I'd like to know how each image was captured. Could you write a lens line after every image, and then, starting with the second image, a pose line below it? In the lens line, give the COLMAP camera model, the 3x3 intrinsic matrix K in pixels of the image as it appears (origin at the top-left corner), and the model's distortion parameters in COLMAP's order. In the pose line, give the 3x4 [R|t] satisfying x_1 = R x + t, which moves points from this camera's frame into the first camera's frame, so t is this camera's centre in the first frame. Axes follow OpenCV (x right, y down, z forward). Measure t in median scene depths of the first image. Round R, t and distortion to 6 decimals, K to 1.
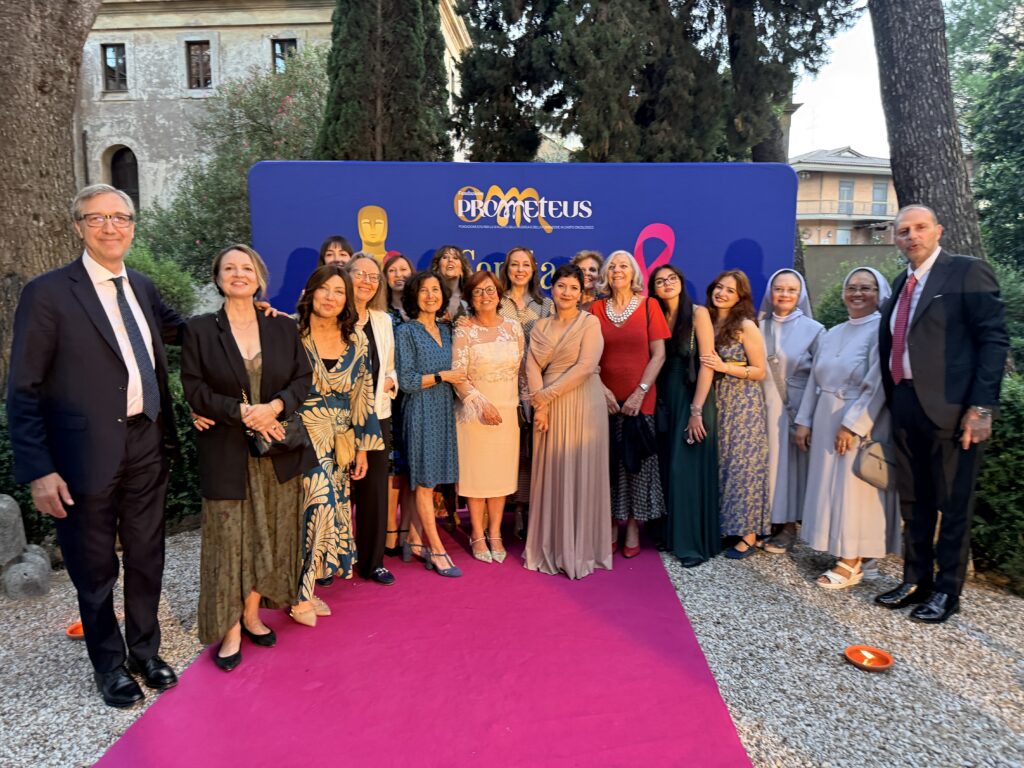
lens RADIAL K [[713.4, 0, 528.0], [0, 713.4, 370.4], [0, 0, 1]] dist [0.028127, -0.020074]
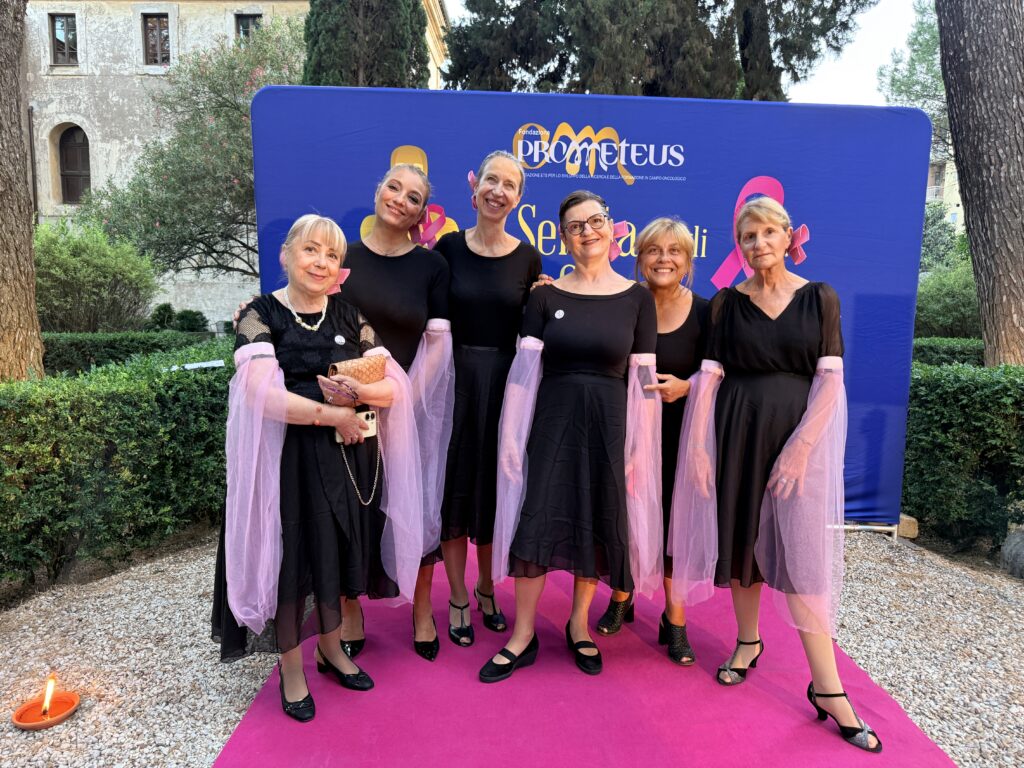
lens RADIAL K [[710.9, 0, 512.0], [0, 710.9, 384.0], [0, 0, 1]] dist [0.010336, -0.005102]
pose [[0.999000, 0.010805, 0.043377, -0.057135], [-0.011375, 0.999852, 0.012929, 0.009212], [-0.043230, -0.013410, 0.998975, 0.087358]]
